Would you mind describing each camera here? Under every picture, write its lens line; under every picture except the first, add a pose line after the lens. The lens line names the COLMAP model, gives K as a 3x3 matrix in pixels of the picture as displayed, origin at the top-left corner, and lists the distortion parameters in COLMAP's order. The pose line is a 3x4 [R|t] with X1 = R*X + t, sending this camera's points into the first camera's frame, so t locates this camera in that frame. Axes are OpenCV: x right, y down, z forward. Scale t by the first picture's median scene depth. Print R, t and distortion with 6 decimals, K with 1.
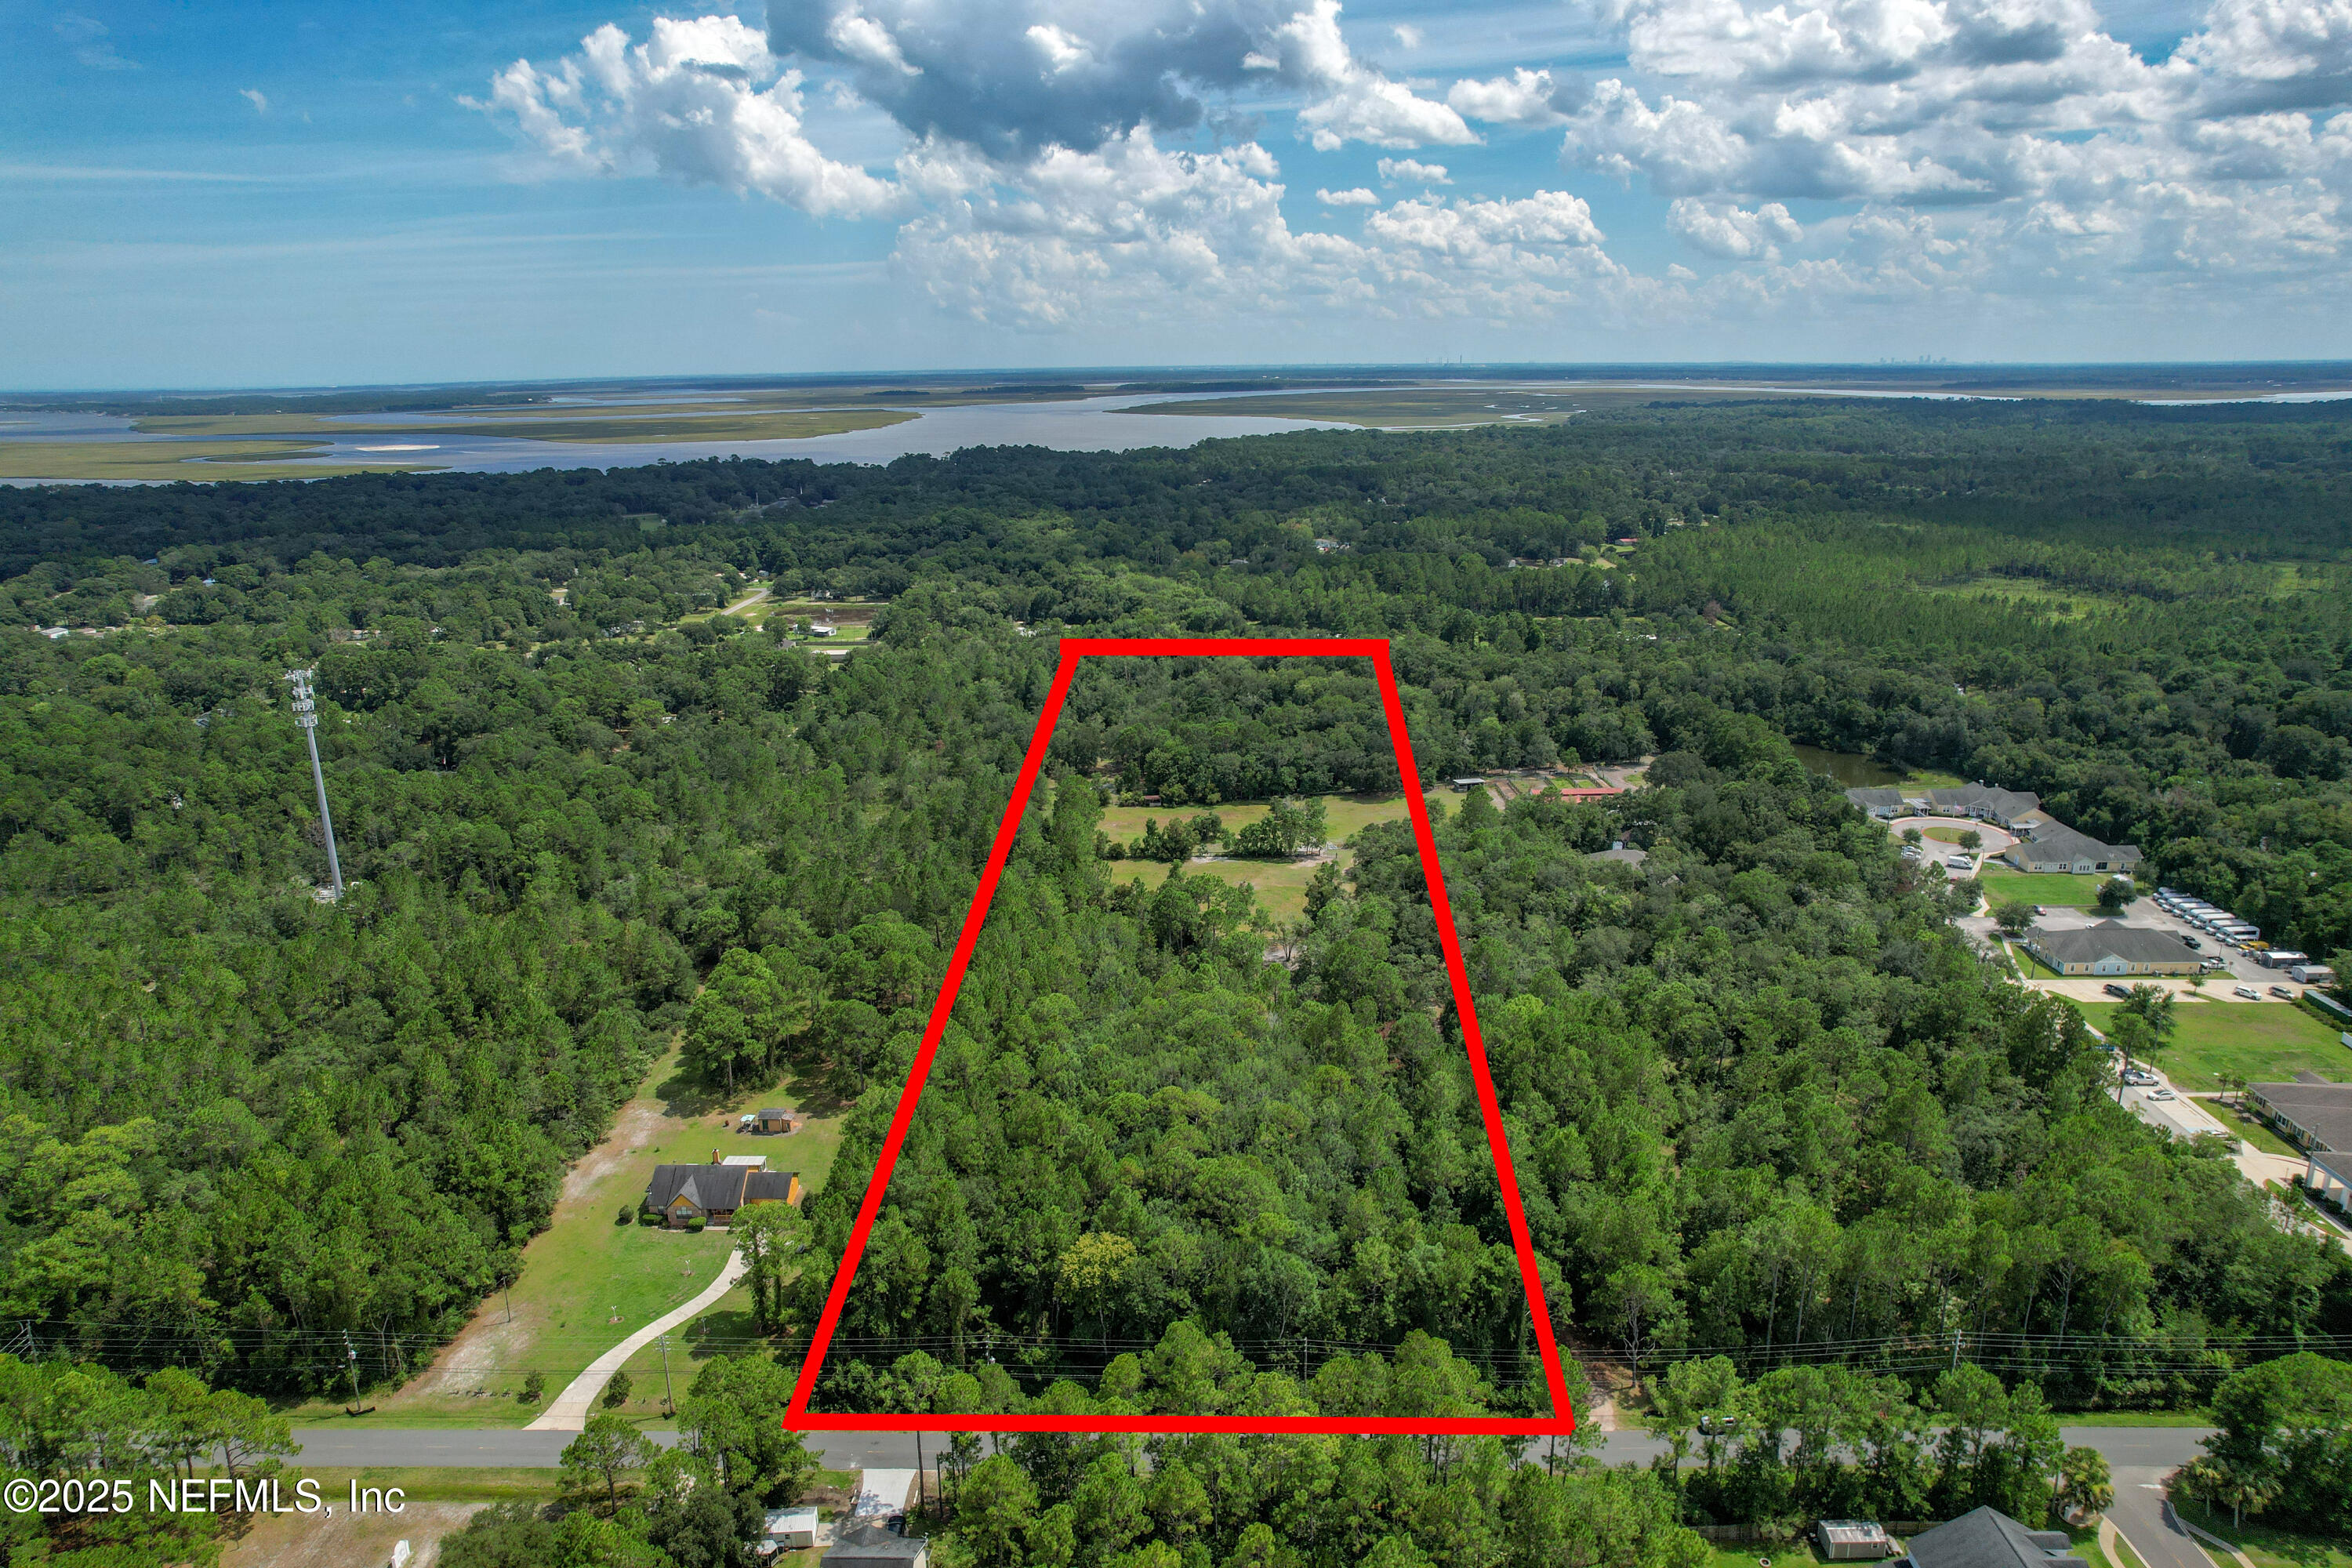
lens RADIAL K [[1508.2, 0, 1176.0], [0, 1508.2, 784.0], [0, 0, 1]] dist [-0.077947, 0.067349]
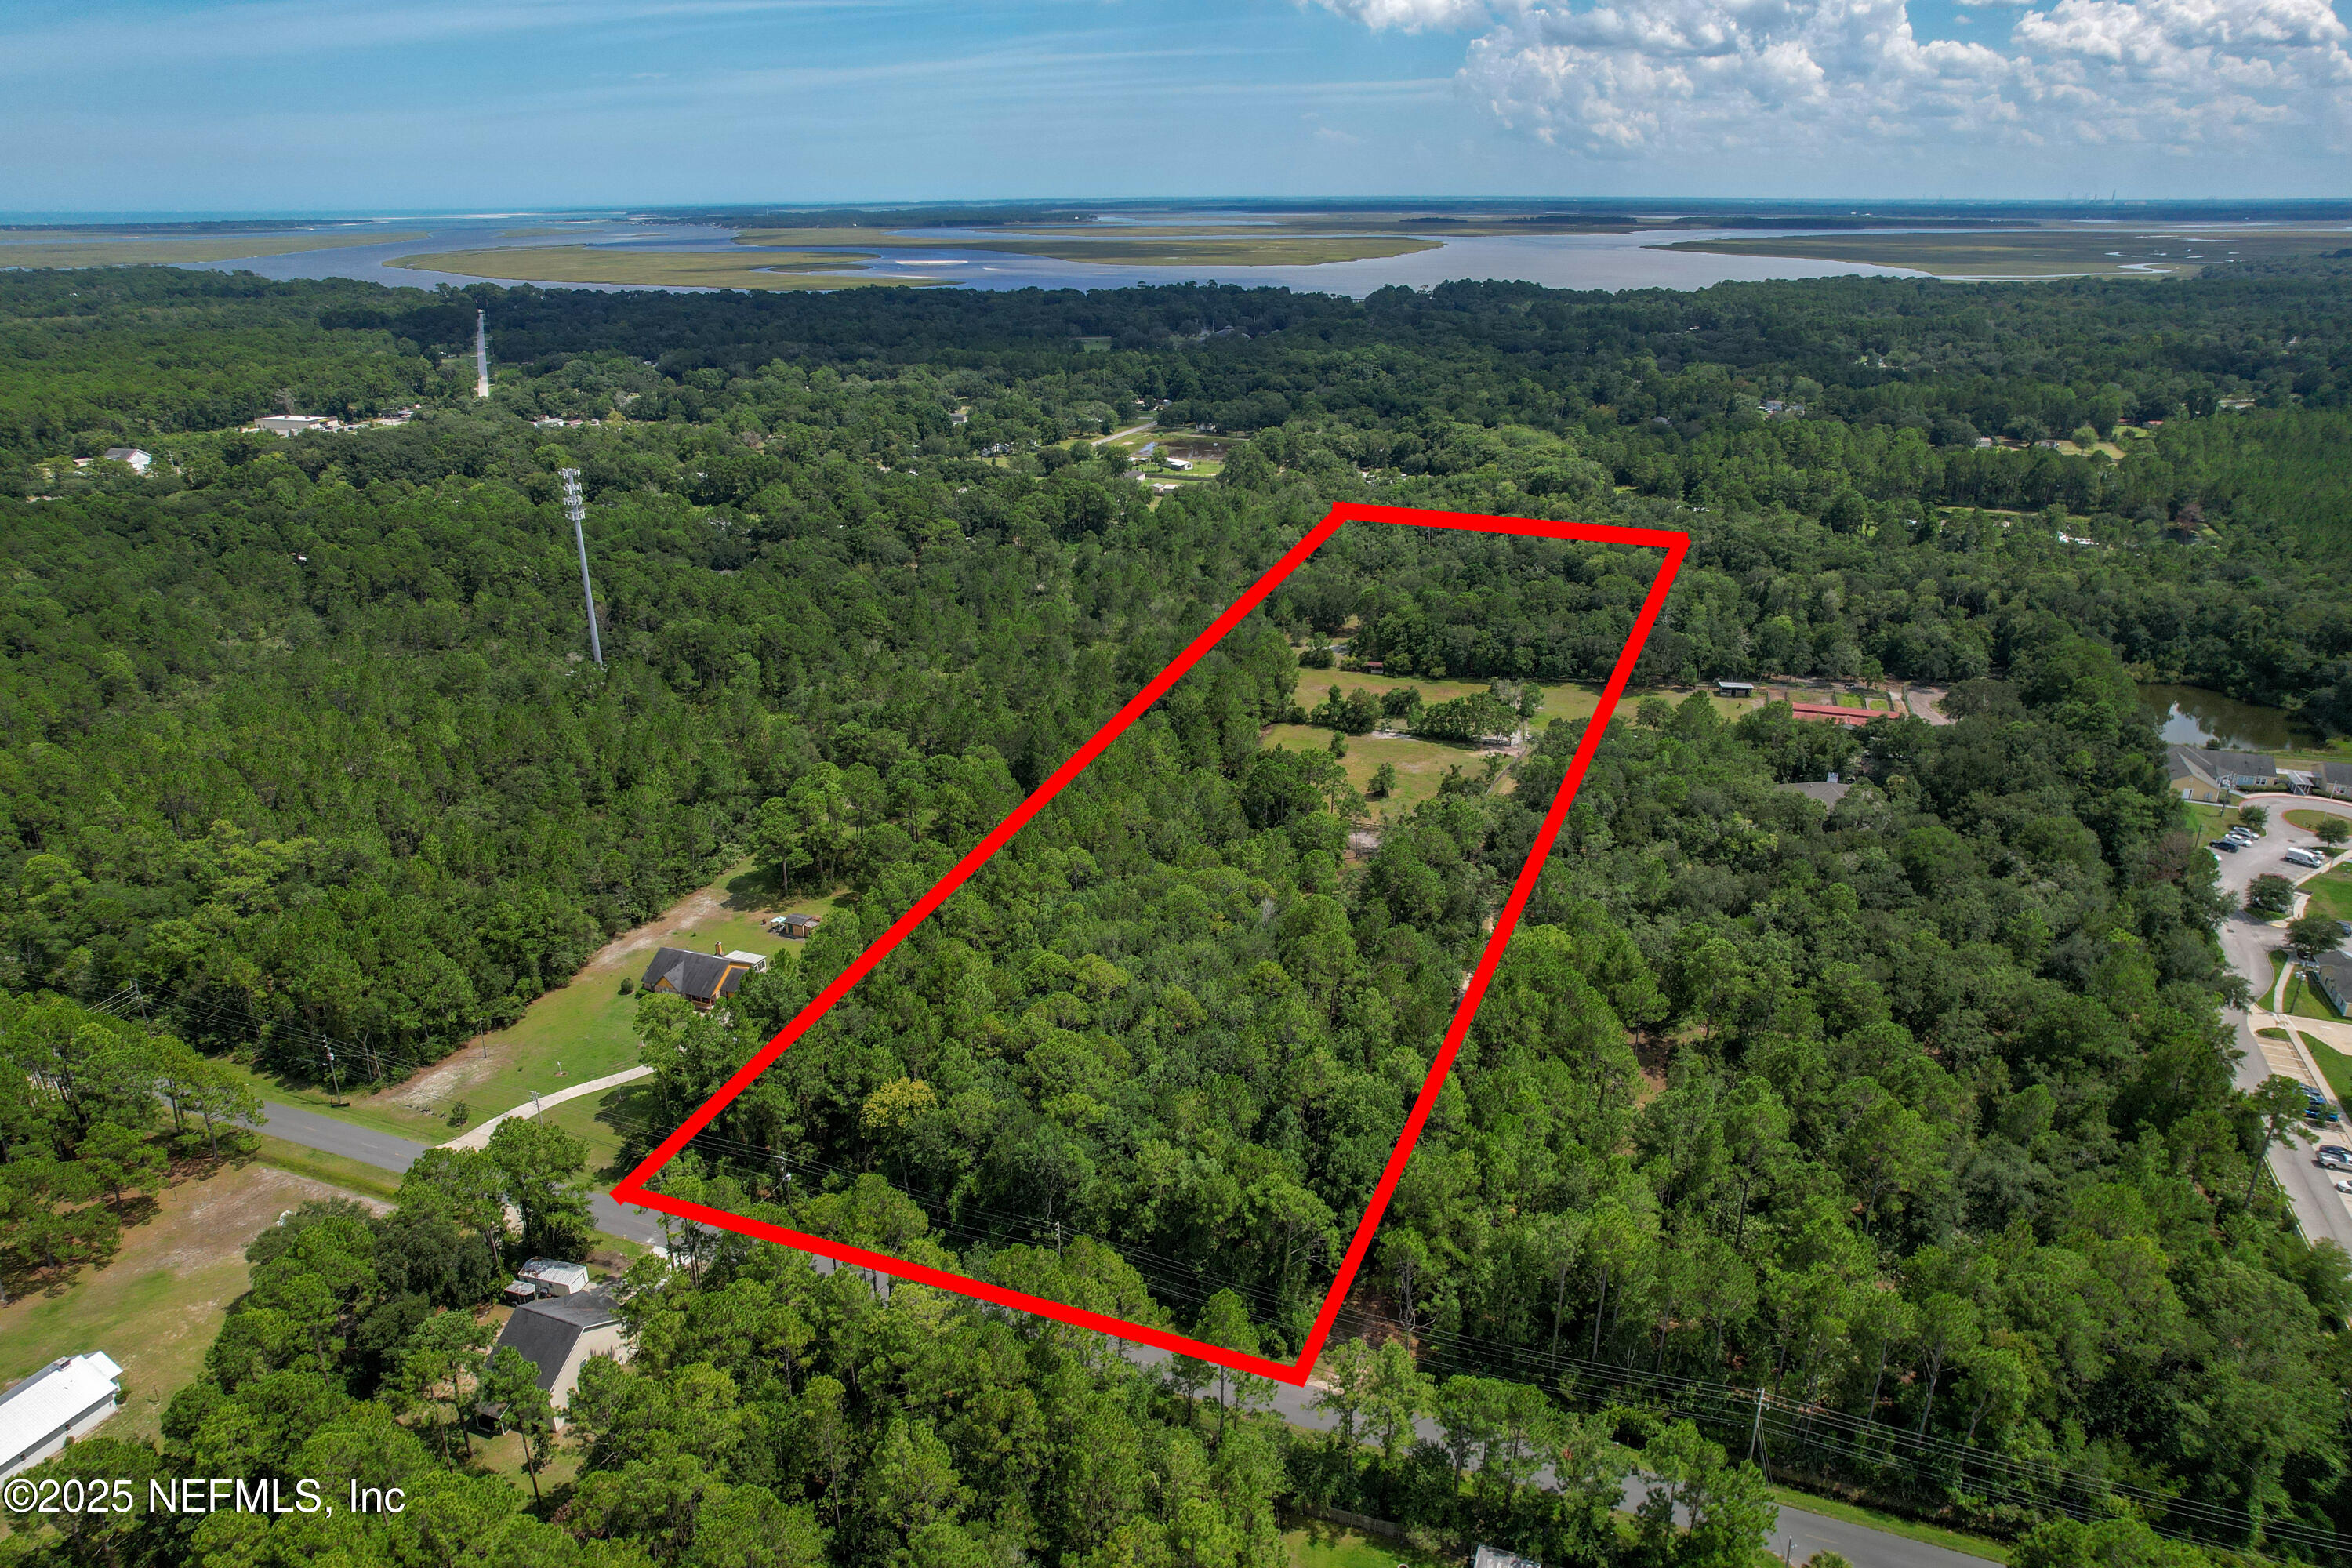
lens RADIAL K [[1539.7, 0, 1176.0], [0, 1539.7, 784.0], [0, 0, 1]] dist [-0.078664, 0.067162]
pose [[0.938631, 0.132082, -0.318633, 0.160073], [-0.099907, 0.988286, 0.115365, -0.013534], [0.330138, -0.076452, 0.940831, 0.037253]]
